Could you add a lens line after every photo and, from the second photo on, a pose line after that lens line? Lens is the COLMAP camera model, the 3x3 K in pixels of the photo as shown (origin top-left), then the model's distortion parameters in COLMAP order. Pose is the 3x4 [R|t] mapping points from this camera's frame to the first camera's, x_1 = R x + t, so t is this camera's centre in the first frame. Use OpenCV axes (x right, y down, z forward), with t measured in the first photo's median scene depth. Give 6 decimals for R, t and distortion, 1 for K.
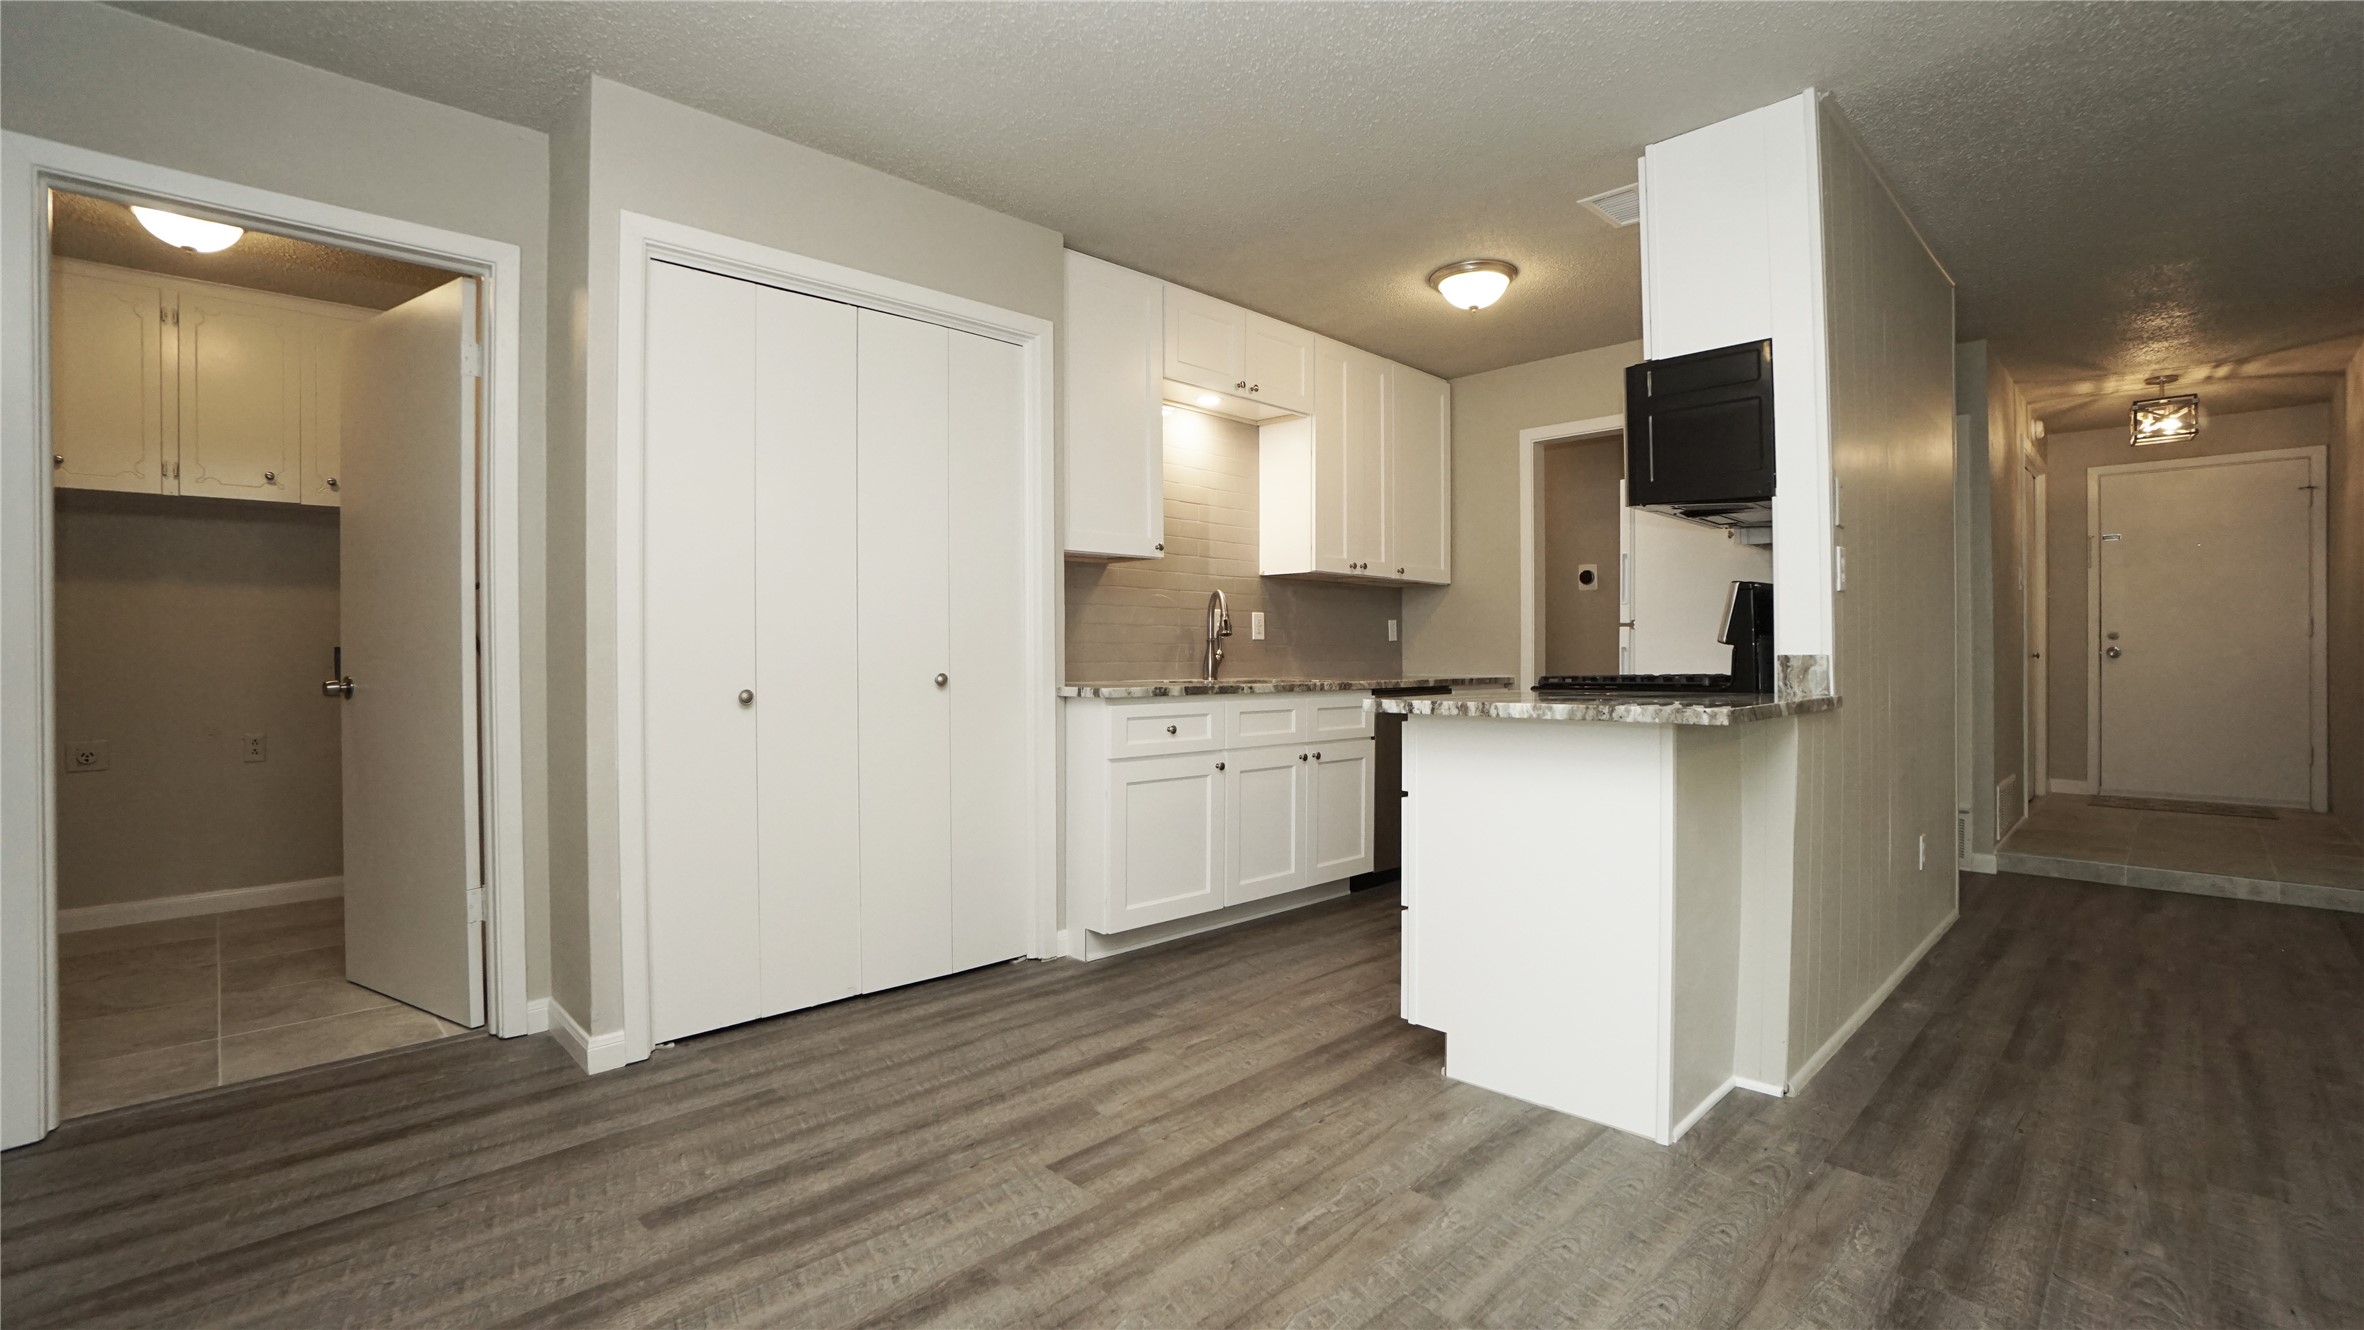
lens RADIAL K [[1084.1, 0, 1238.0], [0, 1084.1, 661.5], [0, 0, 1]] dist [-0.033576, 0.006200]
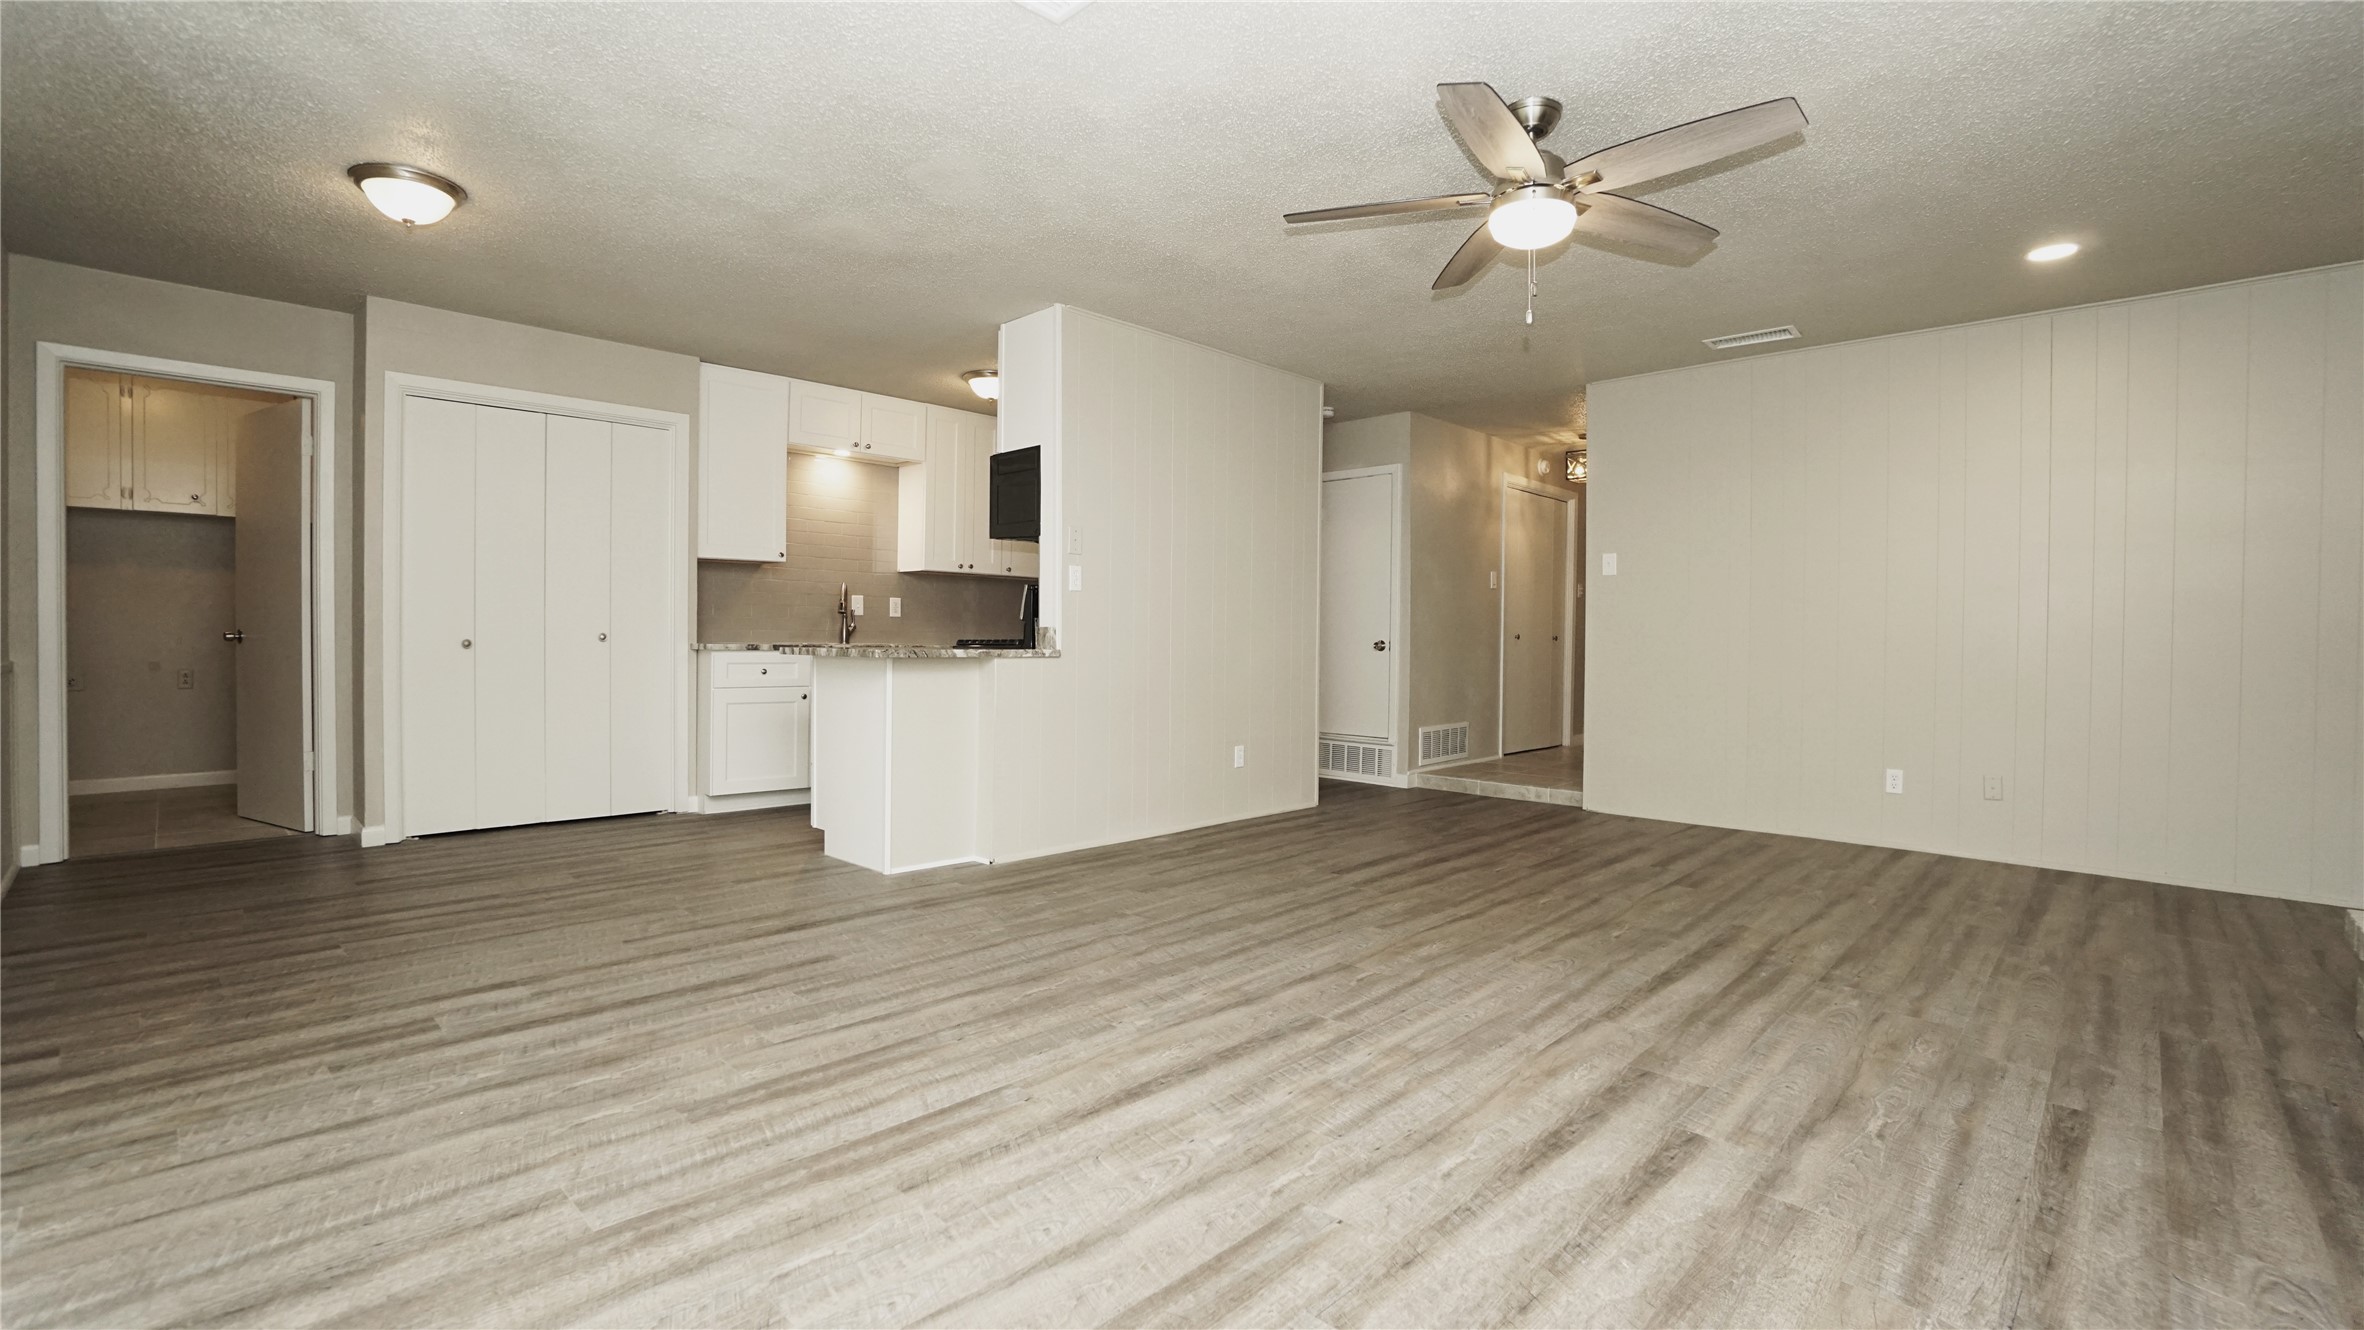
lens RADIAL K [[1084.1, 0, 1227.7], [0, 1084.1, 654.3], [0, 0, 1]] dist [-0.033576, 0.006200]
pose [[0.999615, 0.014047, 0.023923, 0.581247], [-0.014243, 0.999866, 0.008035, 0.015549], [-0.023807, -0.008373, 0.999682, -0.598835]]
